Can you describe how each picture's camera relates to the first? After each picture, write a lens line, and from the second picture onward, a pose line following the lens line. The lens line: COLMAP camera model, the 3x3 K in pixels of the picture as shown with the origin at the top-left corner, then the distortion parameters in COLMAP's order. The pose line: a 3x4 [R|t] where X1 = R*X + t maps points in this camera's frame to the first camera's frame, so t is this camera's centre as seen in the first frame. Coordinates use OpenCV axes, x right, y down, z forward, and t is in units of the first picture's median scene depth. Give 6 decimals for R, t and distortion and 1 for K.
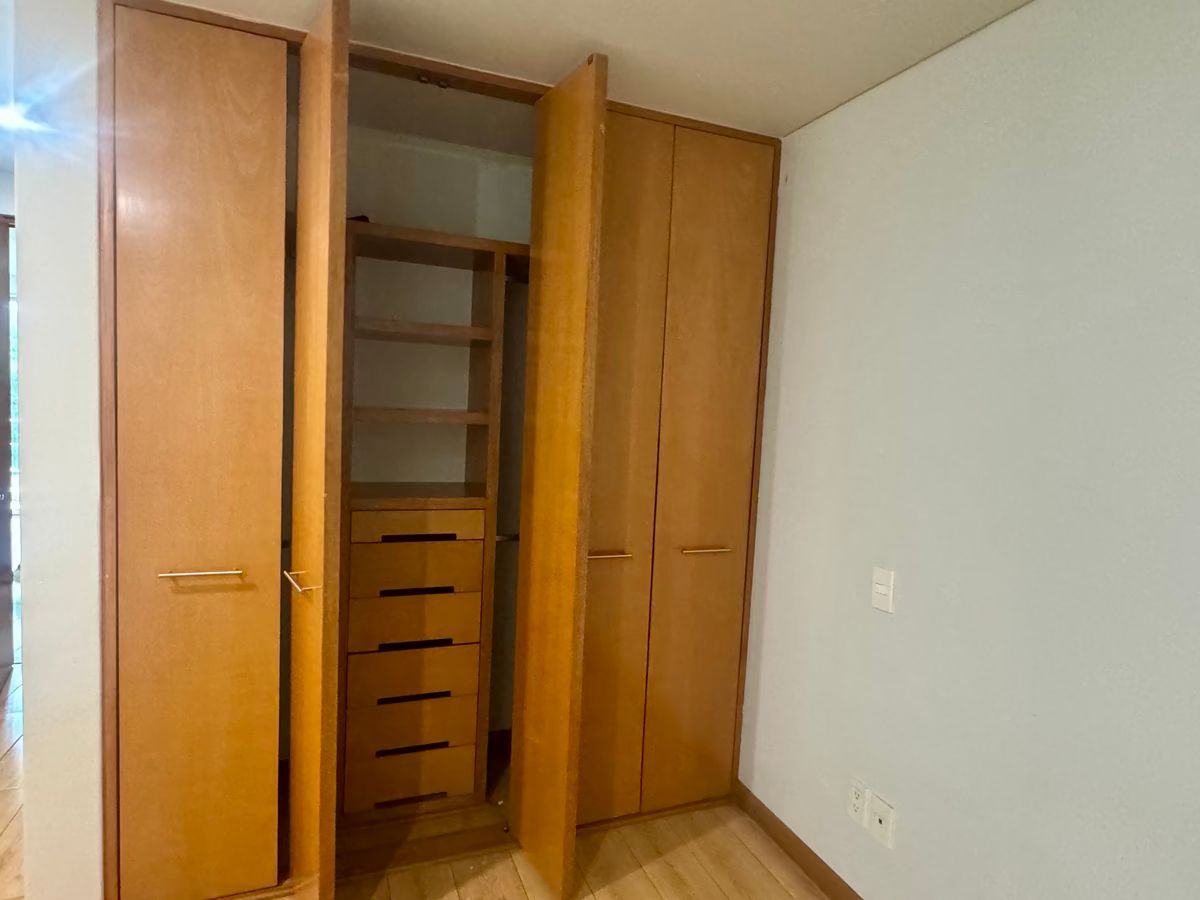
lens RADIAL K [[670.3, 0, 600.3], [0, 670.3, 446.4], [0, 0, 1]] dist [-0.006760, -0.003394]
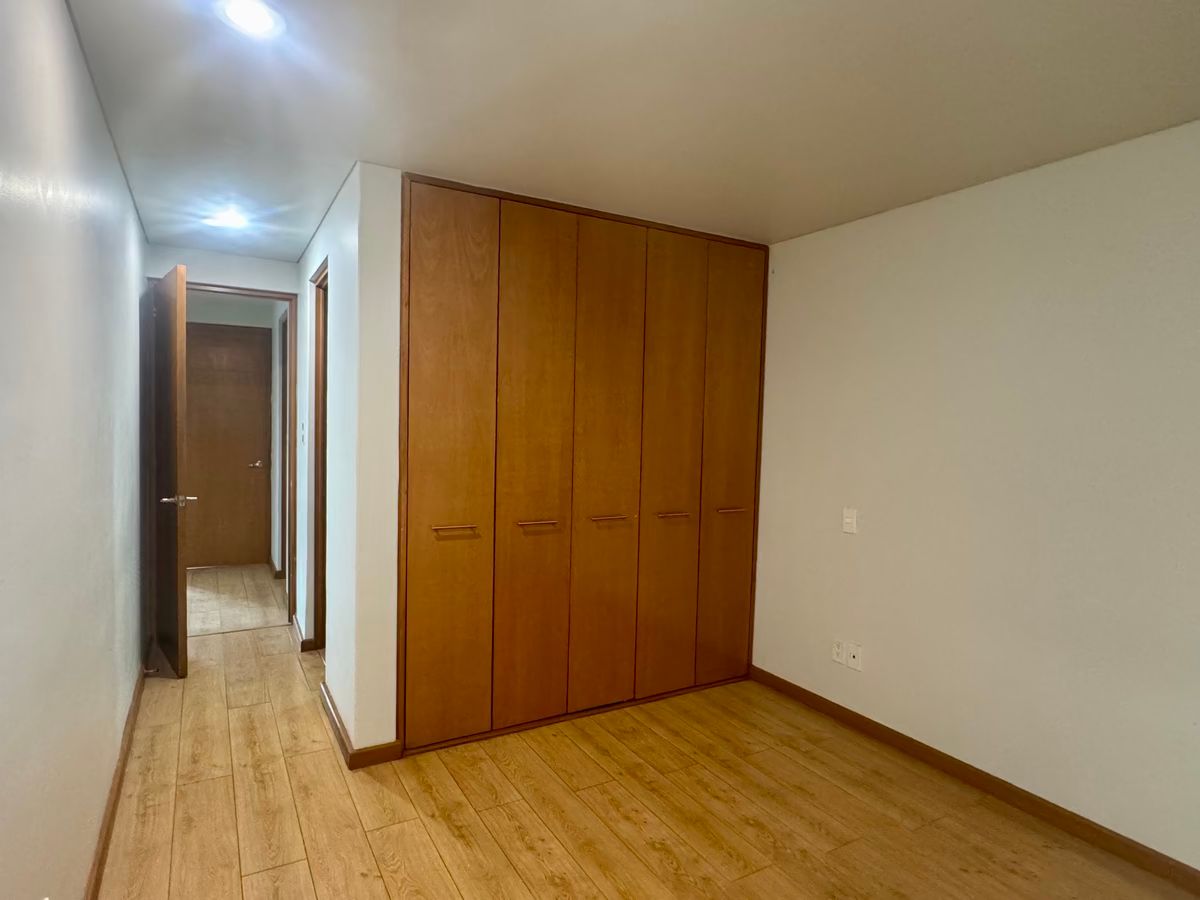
lens RADIAL K [[670.3, 0, 605.2], [0, 670.3, 450.7], [0, 0, 1]] dist [-0.006760, -0.003394]
pose [[0.988125, -0.028686, 0.150953, -0.458347], [0.031974, 0.999301, -0.019394, 0.049767], [-0.150291, 0.023990, 0.988351, -0.618466]]
